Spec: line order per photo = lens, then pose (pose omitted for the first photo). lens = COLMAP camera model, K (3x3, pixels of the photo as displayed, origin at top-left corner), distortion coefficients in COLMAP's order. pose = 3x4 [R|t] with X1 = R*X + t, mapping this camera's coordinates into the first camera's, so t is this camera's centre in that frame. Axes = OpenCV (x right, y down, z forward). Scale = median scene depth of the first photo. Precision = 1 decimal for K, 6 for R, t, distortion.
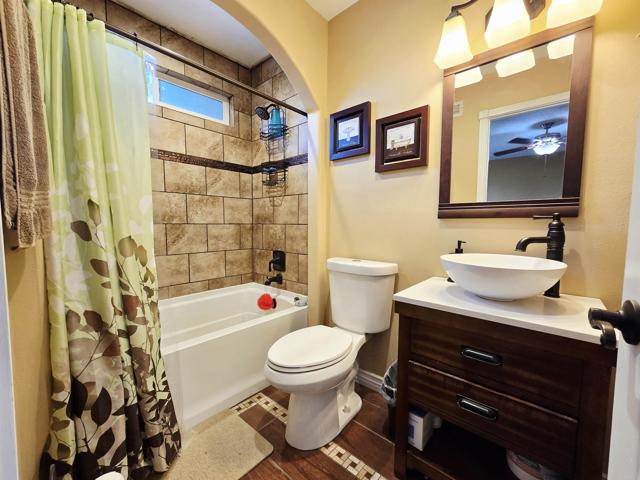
lens RADIAL K [[267.3, 0, 320.2], [0, 267.3, 242.5], [0, 0, 1]] dist [-0.001918, -0.000061]
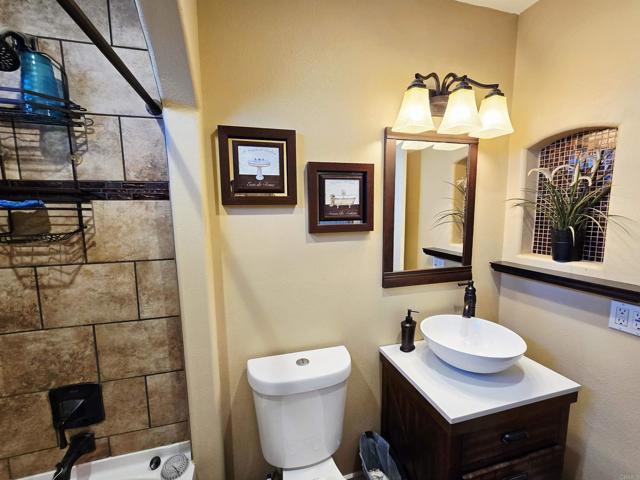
lens RADIAL K [[267.3, 0, 320.2], [0, 267.3, 242.5], [0, 0, 1]] dist [-0.001918, -0.000061]
pose [[0.542037, -0.107864, 0.833403, -0.347605], [0.070672, 0.994066, 0.082694, -0.265418], [-0.837378, 0.014075, 0.546444, 0.518452]]
